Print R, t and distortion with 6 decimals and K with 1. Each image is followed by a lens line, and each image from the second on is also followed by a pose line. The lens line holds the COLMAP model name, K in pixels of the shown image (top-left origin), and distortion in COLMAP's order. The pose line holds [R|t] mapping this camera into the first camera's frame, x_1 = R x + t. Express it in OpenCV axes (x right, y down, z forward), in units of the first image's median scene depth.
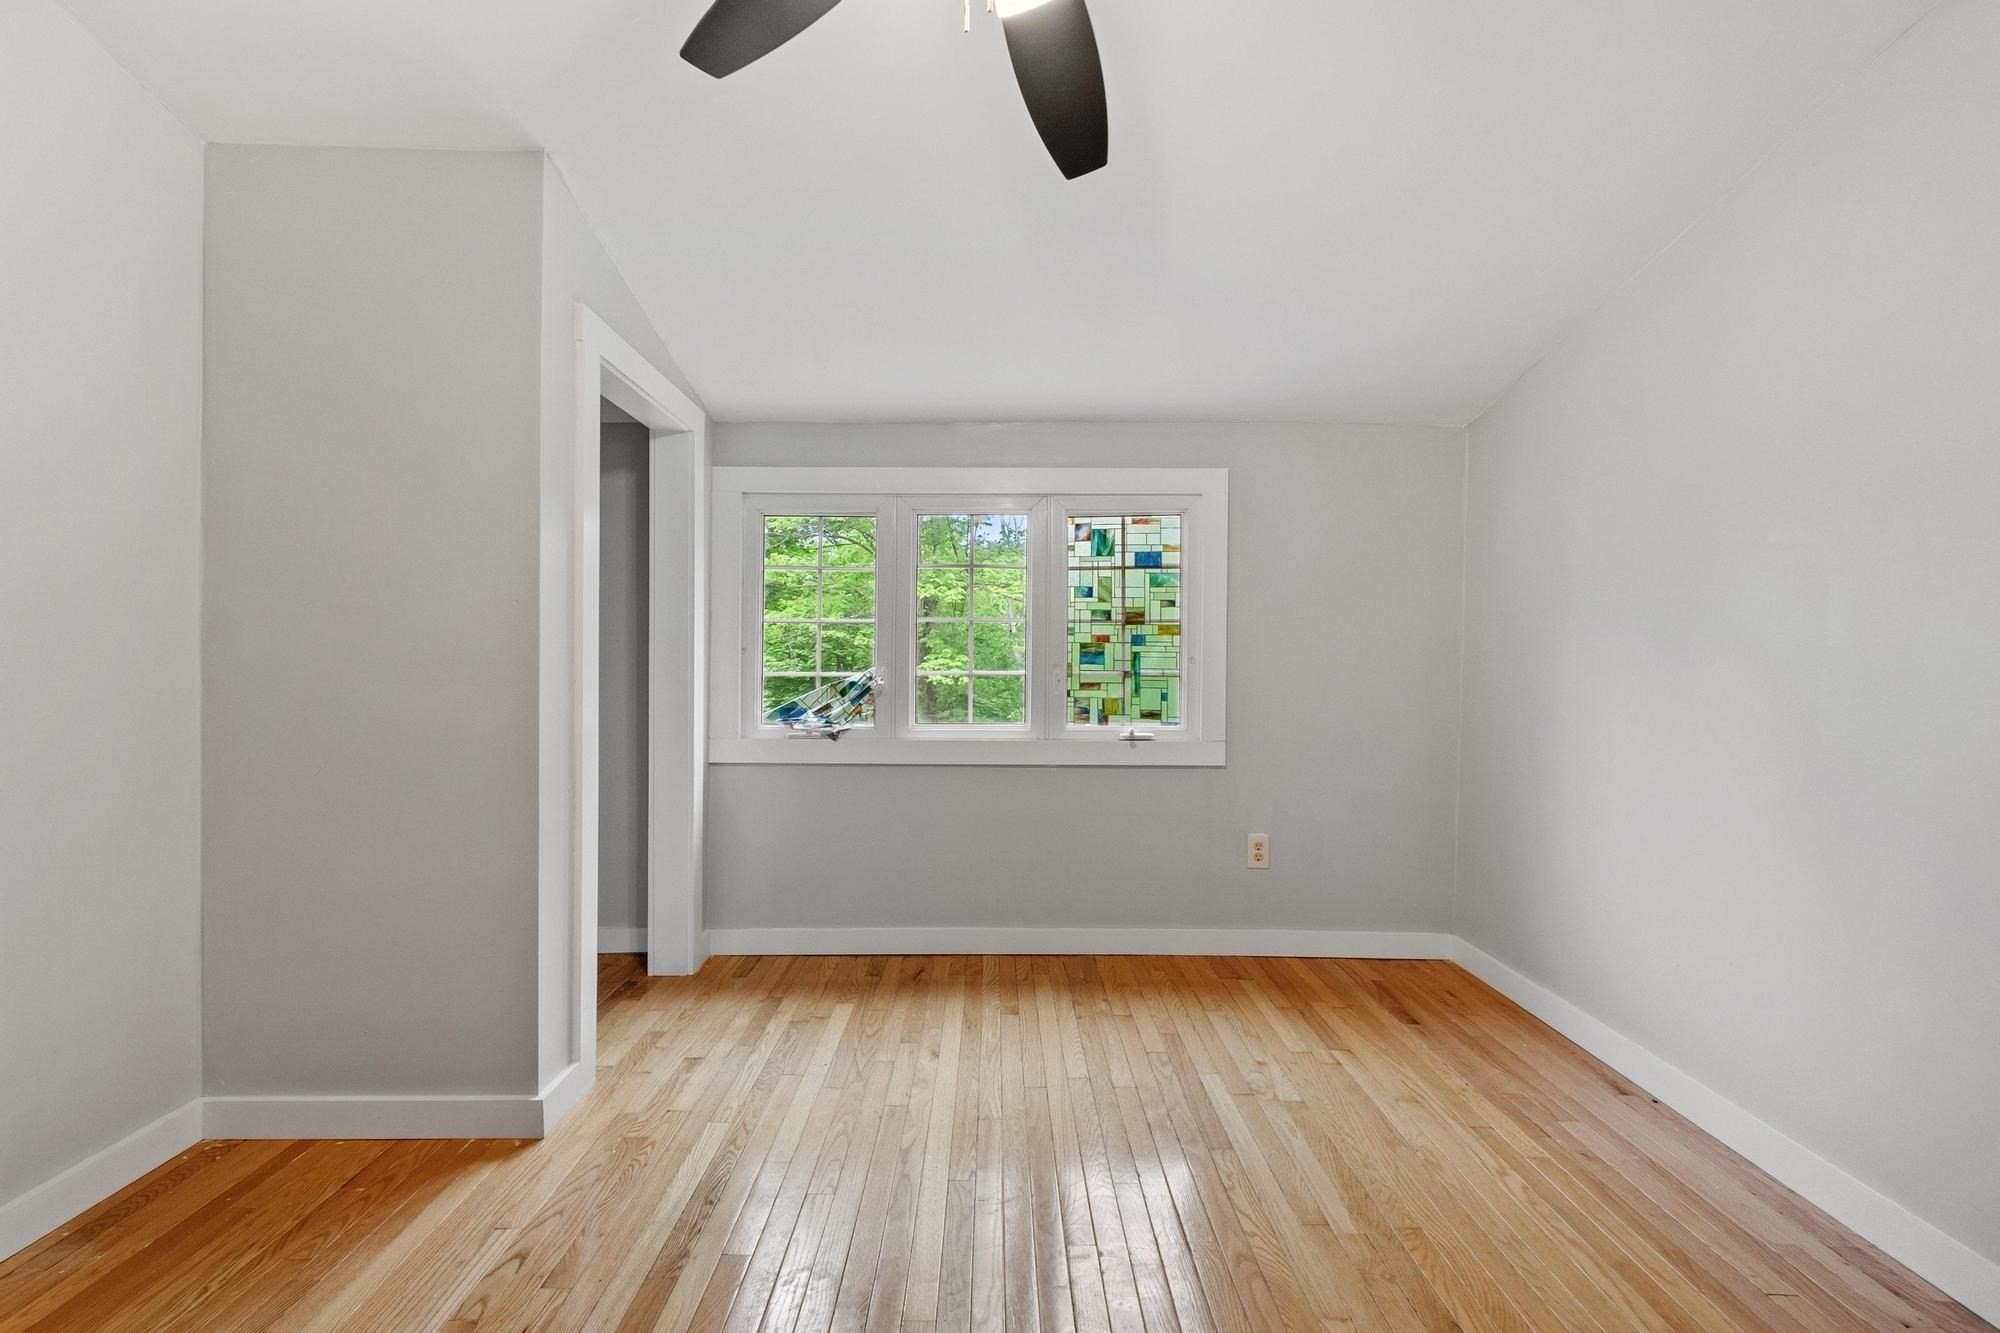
lens RADIAL K [[880.8, 0, 1014.5], [0, 880.8, 669.0], [0, 0, 1]] dist [-0.000384, -0.000044]
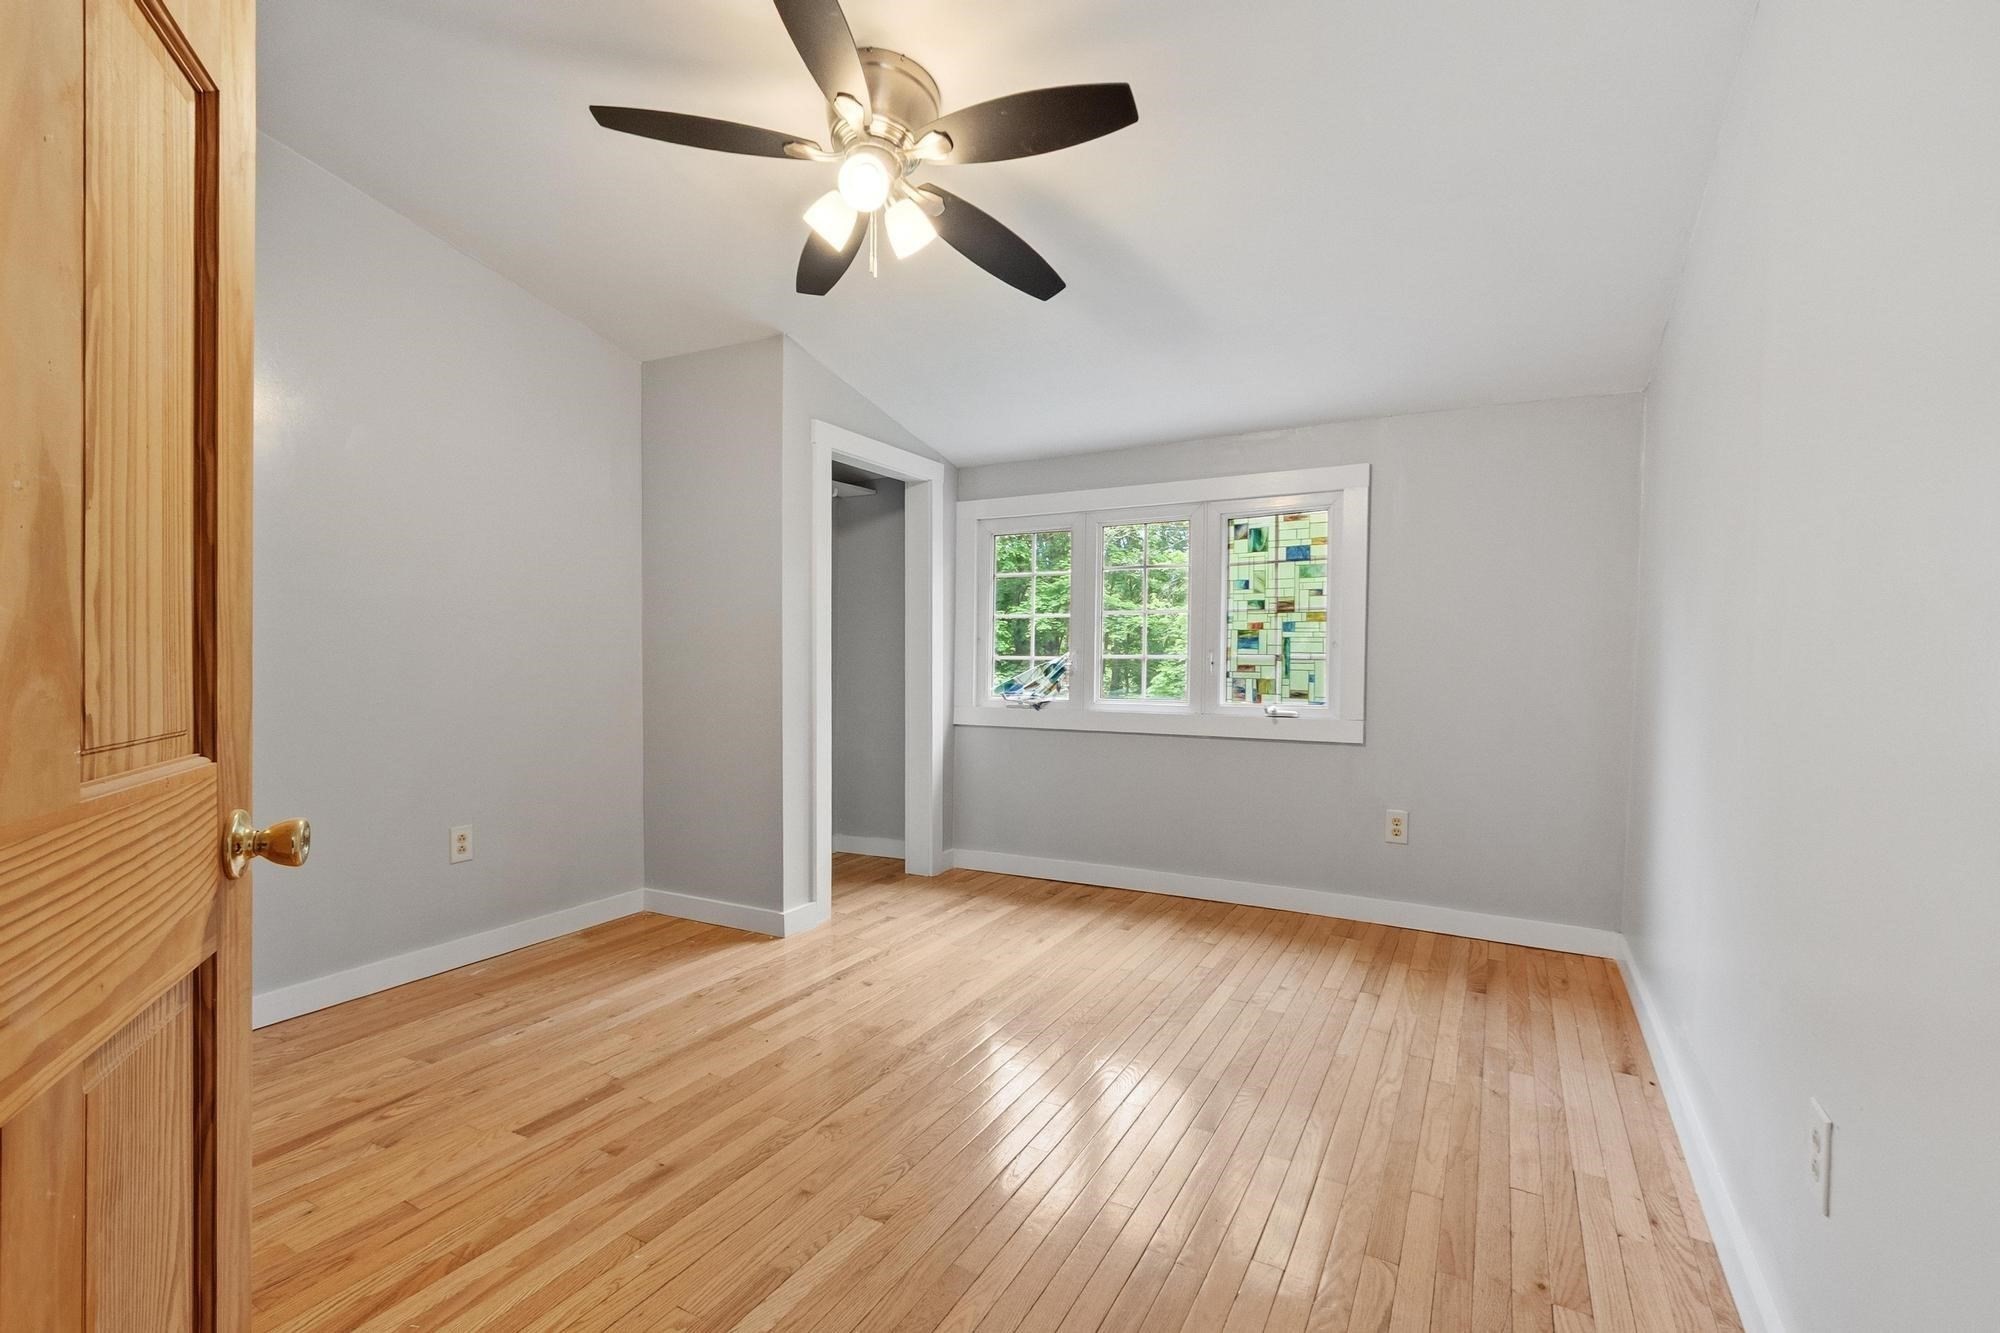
lens RADIAL K [[880.8, 0, 984.7], [0, 880.8, 661.4], [0, 0, 1]] dist [-0.000384, -0.000044]
pose [[0.873049, 0.002268, -0.487628, 0.374468], [-0.000848, 0.999995, 0.003133, 0.008050], [0.487633, -0.002322, 0.873046, -0.158007]]
